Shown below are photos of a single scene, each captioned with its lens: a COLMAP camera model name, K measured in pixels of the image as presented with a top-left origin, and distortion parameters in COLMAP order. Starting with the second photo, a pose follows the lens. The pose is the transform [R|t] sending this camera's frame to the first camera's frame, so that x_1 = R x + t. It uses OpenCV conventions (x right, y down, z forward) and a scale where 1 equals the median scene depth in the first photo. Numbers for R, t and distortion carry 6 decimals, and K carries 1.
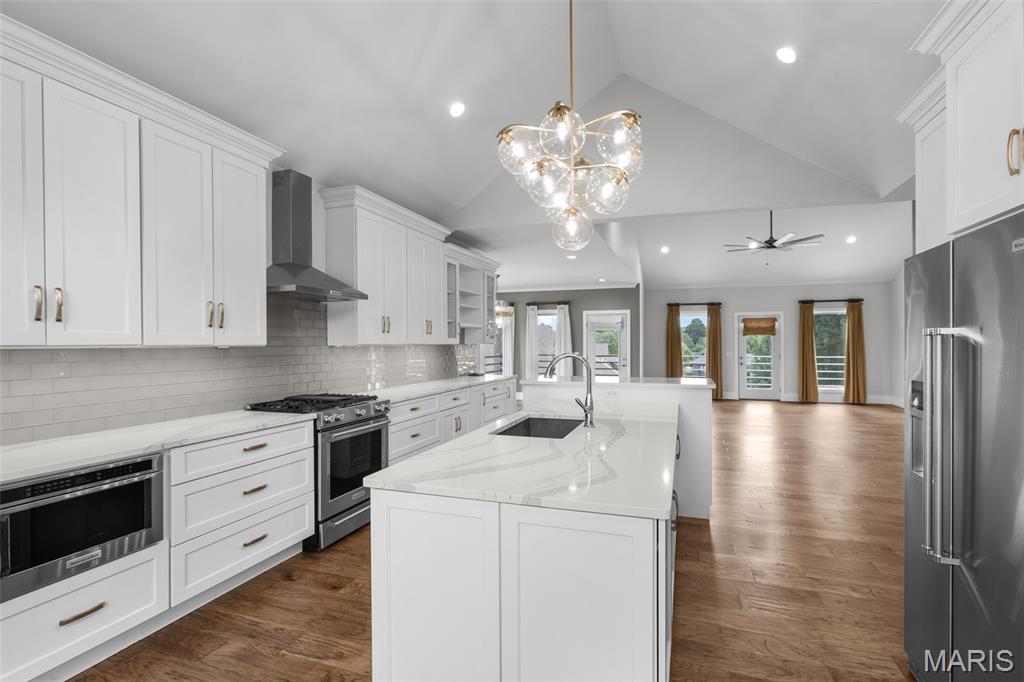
lens RADIAL K [[480.3, 0, 512.0], [0, 480.3, 341.0], [0, 0, 1]] dist [0.000724, 0.000108]
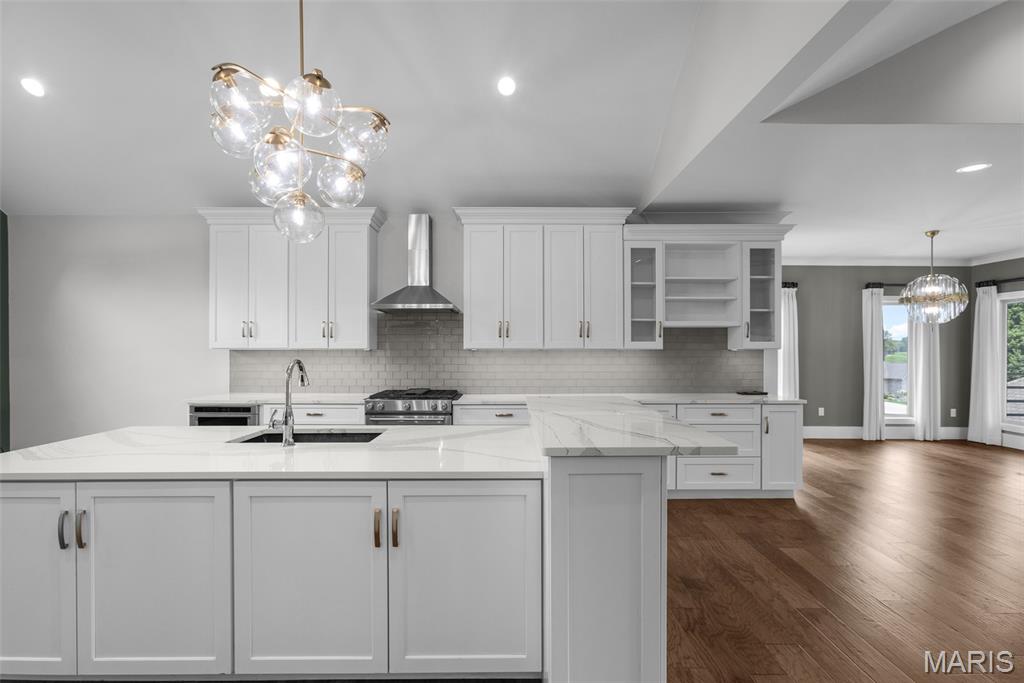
lens RADIAL K [[461.5, 0, 519.0], [0, 461.5, 351.8], [0, 0, 1]] dist [0.003588, 0.000545]
pose [[0.343730, 0.006482, -0.939046, 0.706373], [0.000872, 0.999974, 0.007222, 0.007176], [0.939068, -0.003301, 0.343715, 0.727394]]
